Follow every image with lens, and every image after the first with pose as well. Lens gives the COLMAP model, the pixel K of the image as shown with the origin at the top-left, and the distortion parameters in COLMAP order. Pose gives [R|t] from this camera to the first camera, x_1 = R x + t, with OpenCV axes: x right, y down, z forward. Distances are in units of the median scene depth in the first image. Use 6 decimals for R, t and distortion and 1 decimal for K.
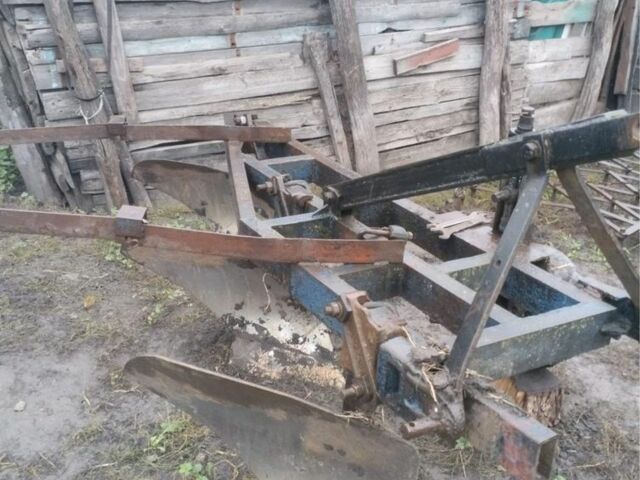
lens RADIAL K [[702.5, 0, 310.6], [0, 702.5, 232.1], [0, 0, 1]] dist [0.031817, 0.006689]
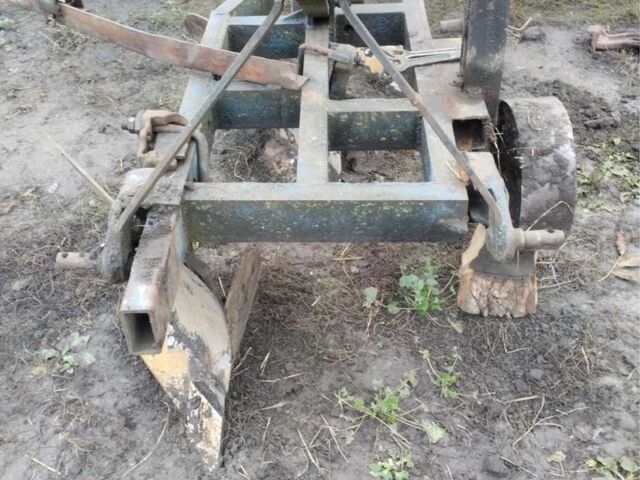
lens RADIAL K [[689.1, 0, 310.3], [0, 689.1, 238.8], [0, 0, 1]] dist [0.029613, -0.020857]
pose [[0.861862, 0.278160, -0.424053, 0.267881], [-0.134170, 0.931430, 0.338285, -0.036773], [0.489073, -0.234660, 0.840085, 0.119272]]
